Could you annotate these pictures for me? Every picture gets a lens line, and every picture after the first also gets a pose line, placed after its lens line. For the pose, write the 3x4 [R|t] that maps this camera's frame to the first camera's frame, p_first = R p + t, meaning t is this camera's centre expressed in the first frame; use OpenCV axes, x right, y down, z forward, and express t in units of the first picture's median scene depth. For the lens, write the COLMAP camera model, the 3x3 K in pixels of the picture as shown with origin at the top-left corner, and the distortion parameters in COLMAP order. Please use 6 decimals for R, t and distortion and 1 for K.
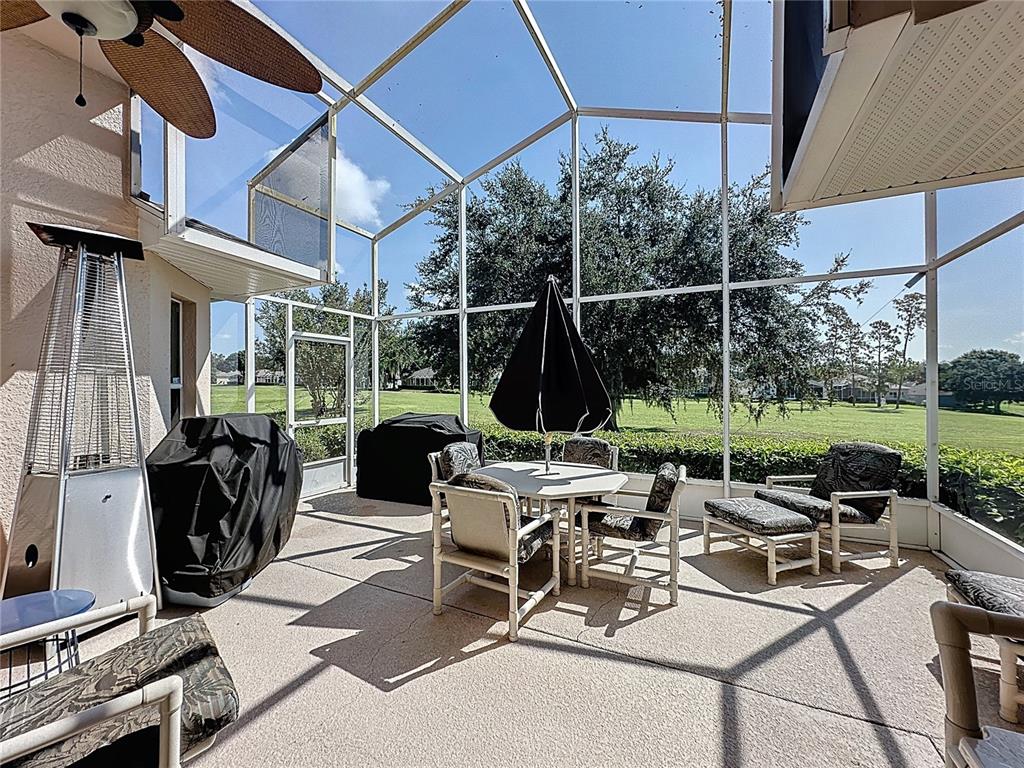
lens RADIAL K [[416.8, 0, 521.9], [0, 416.8, 384.0], [0, 0, 1]] dist [-0.005625, 0.001605]
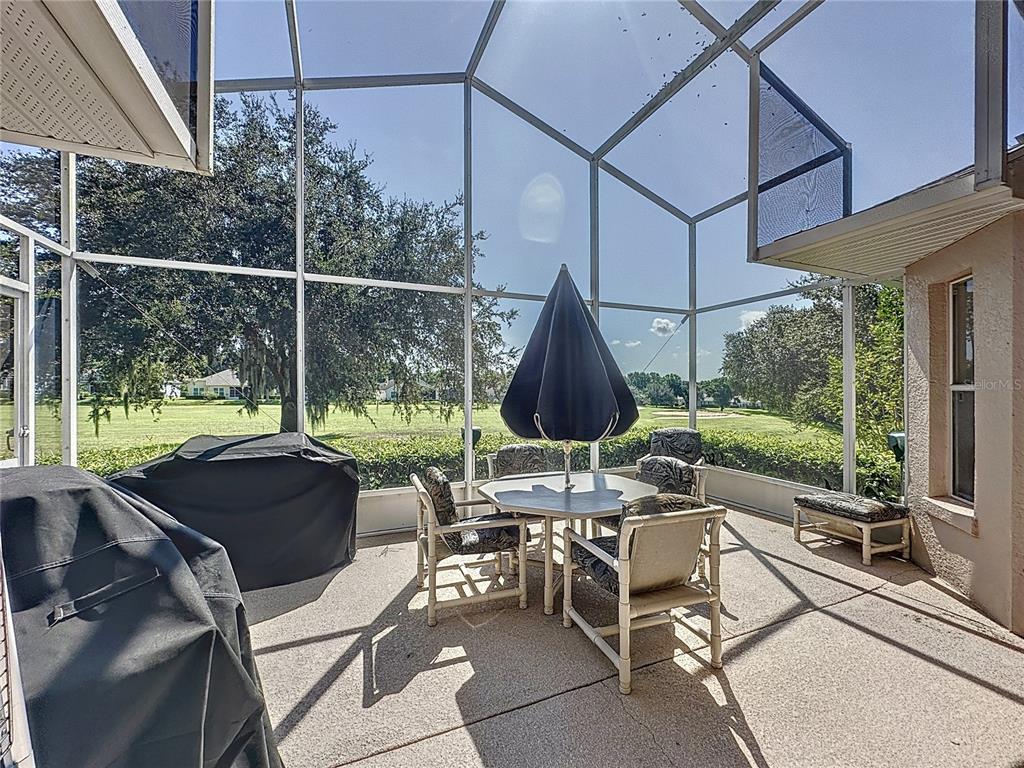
lens RADIAL K [[416.8, 0, 518.3], [0, 416.8, 386.8], [0, 0, 1]] dist [-0.005625, 0.001605]
pose [[0.659785, 0.003923, 0.751445, -0.636869], [-0.002431, 0.999992, -0.003086, 0.005968], [-0.751451, 0.000209, 0.659789, 0.464515]]
